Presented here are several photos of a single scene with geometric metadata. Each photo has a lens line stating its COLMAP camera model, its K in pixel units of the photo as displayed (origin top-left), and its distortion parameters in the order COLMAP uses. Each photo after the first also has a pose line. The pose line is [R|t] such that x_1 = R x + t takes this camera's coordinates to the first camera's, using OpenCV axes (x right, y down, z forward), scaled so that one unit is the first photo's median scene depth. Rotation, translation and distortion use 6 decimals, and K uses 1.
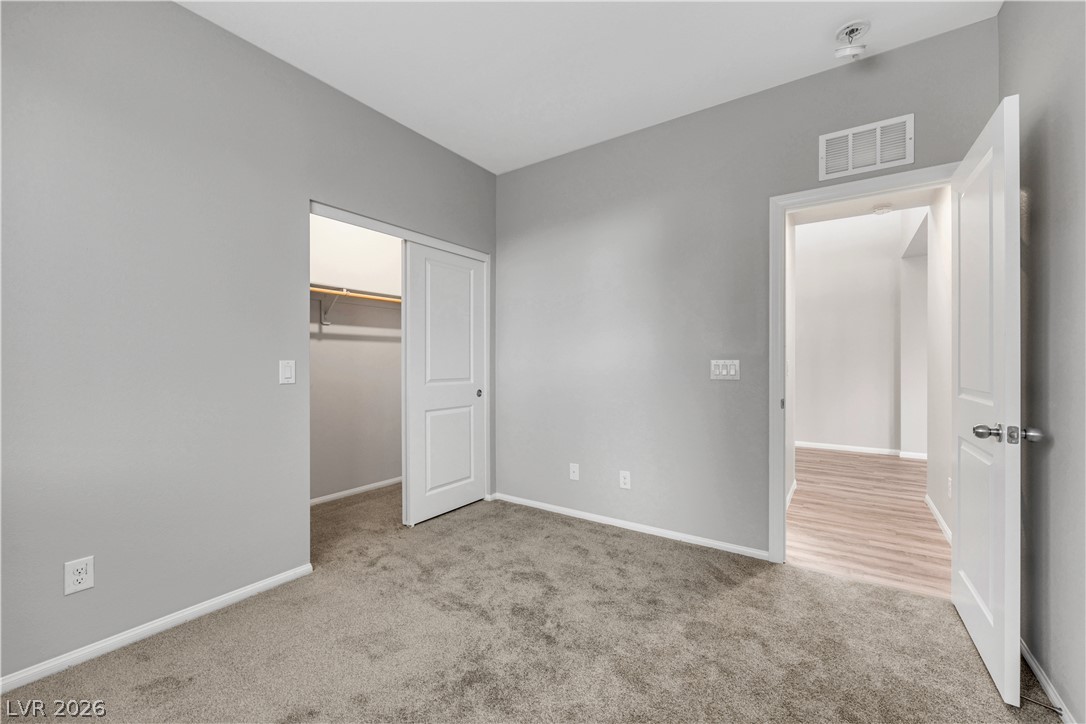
lens RADIAL K [[437.0, 0, 543.3], [0, 437.0, 356.5], [0, 0, 1]] dist [0.001260, 0.000035]
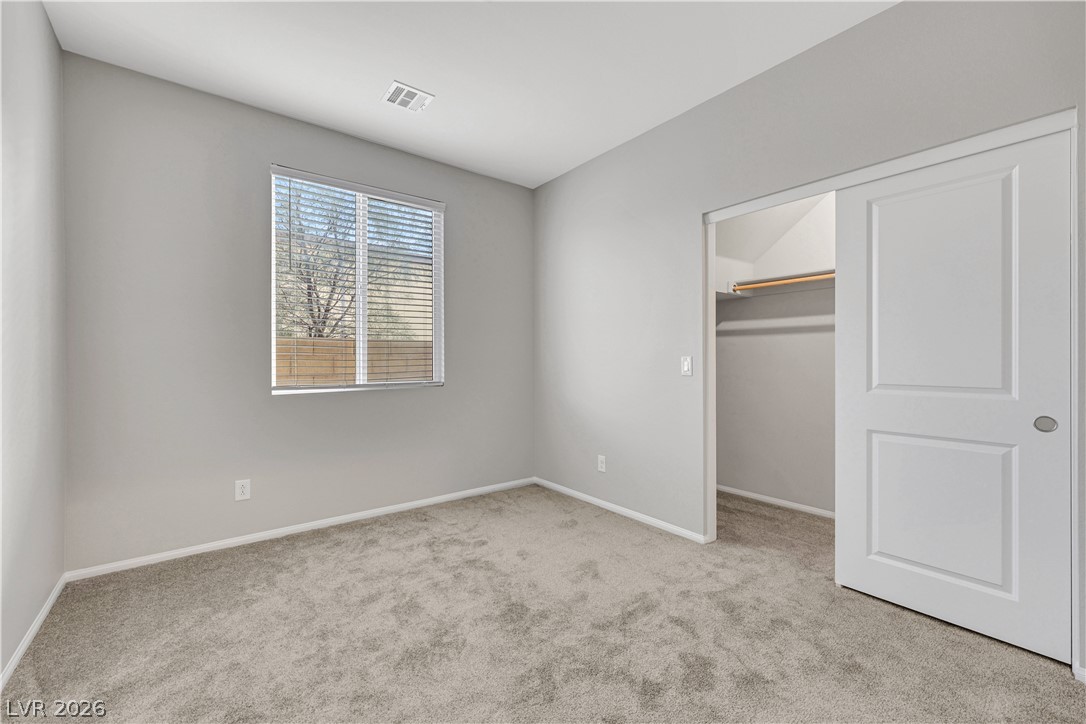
lens RADIAL K [[445.0, 0, 556.7], [0, 445.0, 361.3], [0, 0, 1]] dist [0.002707, 0.000187]
pose [[-0.290621, -0.000673, -0.956838, 0.536403], [0.012194, 0.999916, -0.004407, 0.016087], [0.956761, -0.012948, -0.290588, 0.768261]]
